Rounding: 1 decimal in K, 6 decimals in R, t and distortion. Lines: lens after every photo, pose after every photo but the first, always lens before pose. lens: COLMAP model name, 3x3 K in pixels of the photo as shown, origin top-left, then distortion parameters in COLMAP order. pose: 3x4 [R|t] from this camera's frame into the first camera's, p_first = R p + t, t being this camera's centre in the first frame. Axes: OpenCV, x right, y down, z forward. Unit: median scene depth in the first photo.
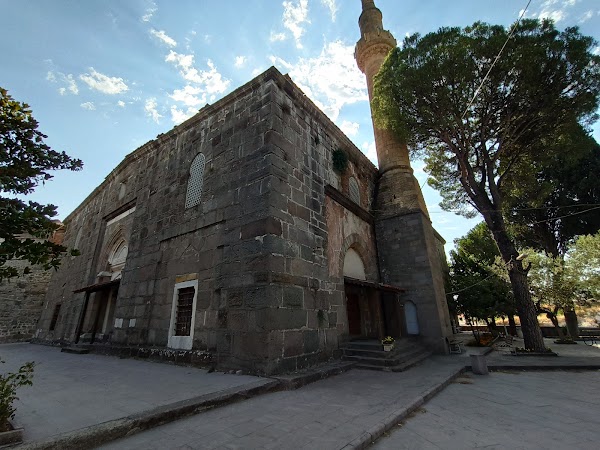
lens RADIAL K [[266.5, 0, 299.6], [0, 266.5, 222.2], [0, 0, 1]] dist [-0.026183, -0.000017]
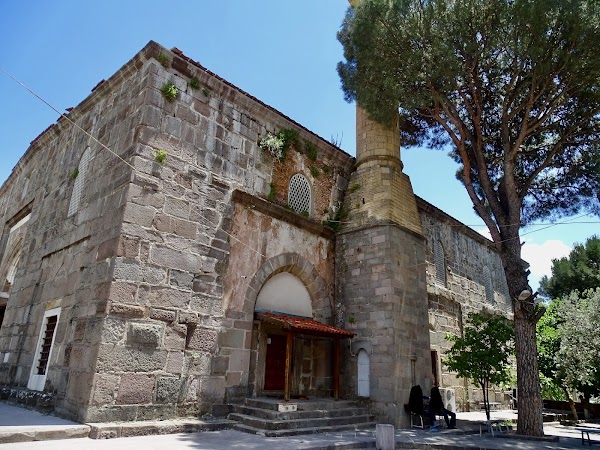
lens RADIAL K [[416.1, 0, 300.0], [0, 416.1, 225.0], [0, 0, 1]] dist [0.002640, 0.000081]
pose [[0.990100, 0.015927, -0.139454, 0.427249], [-0.015093, 0.999861, 0.007033, -0.047019], [0.139547, -0.004859, 0.990204, -0.139578]]
